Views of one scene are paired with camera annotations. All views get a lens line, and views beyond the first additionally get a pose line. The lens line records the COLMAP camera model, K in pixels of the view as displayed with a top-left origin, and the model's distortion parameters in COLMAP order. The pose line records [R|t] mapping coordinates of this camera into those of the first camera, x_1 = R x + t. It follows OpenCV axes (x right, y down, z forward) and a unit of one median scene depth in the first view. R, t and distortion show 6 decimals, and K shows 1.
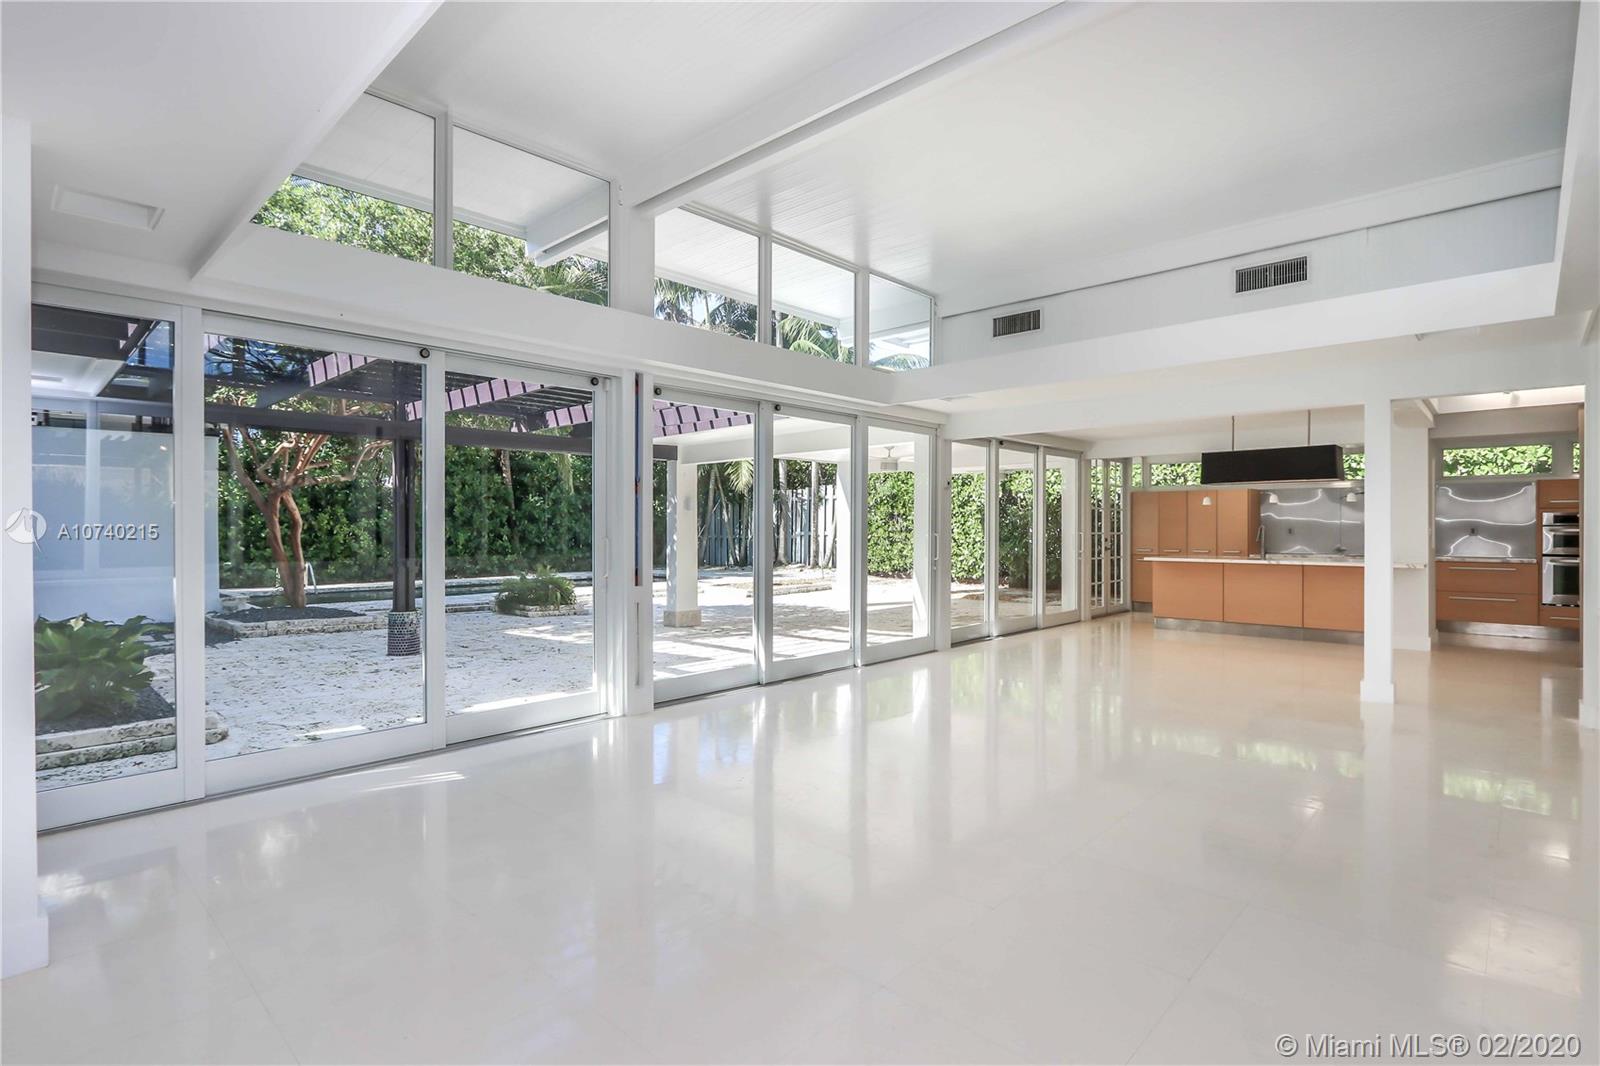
lens RADIAL K [[780.7, 0, 753.1], [0, 780.7, 532.3], [0, 0, 1]] dist [0.000137, -0.000078]
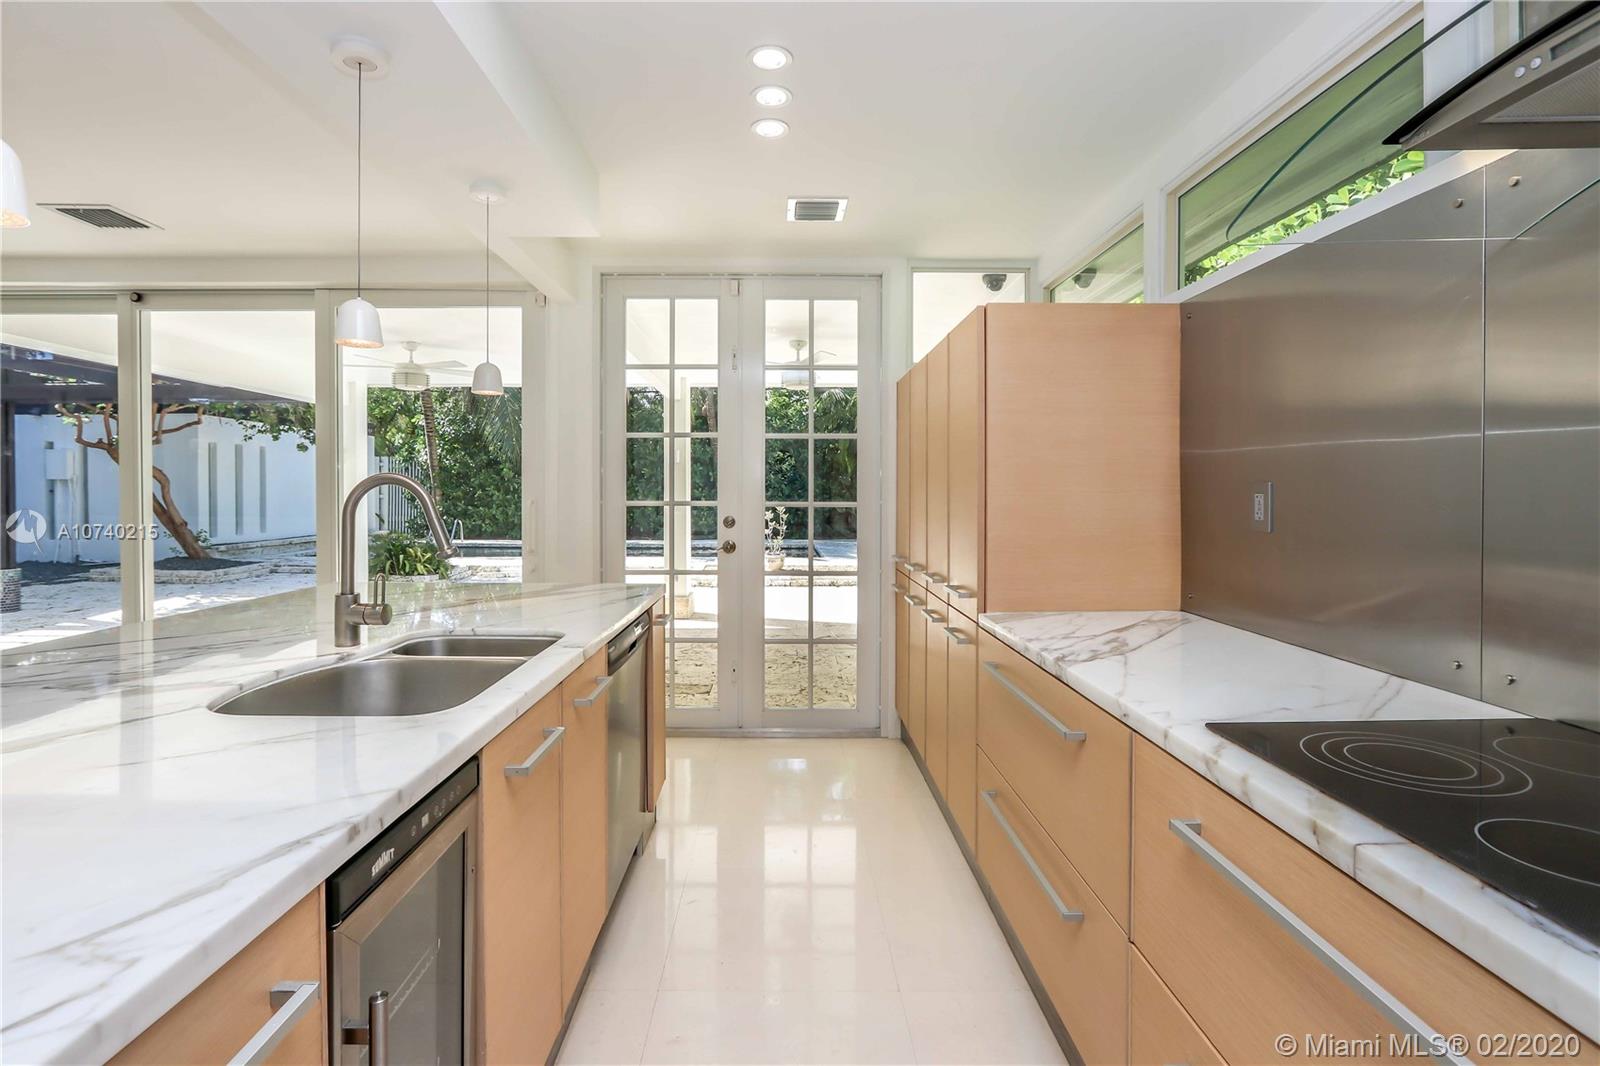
lens RADIAL K [[749.2, 0, 767.4], [0, 749.2, 496.9], [0, 0, 1]] dist [-0.003592, -0.000912]
pose [[0.701751, 0.010026, -0.712352, 0.521270], [-0.005543, 0.999948, 0.008614, -0.004345], [0.712401, -0.002096, 0.701770, 0.600439]]
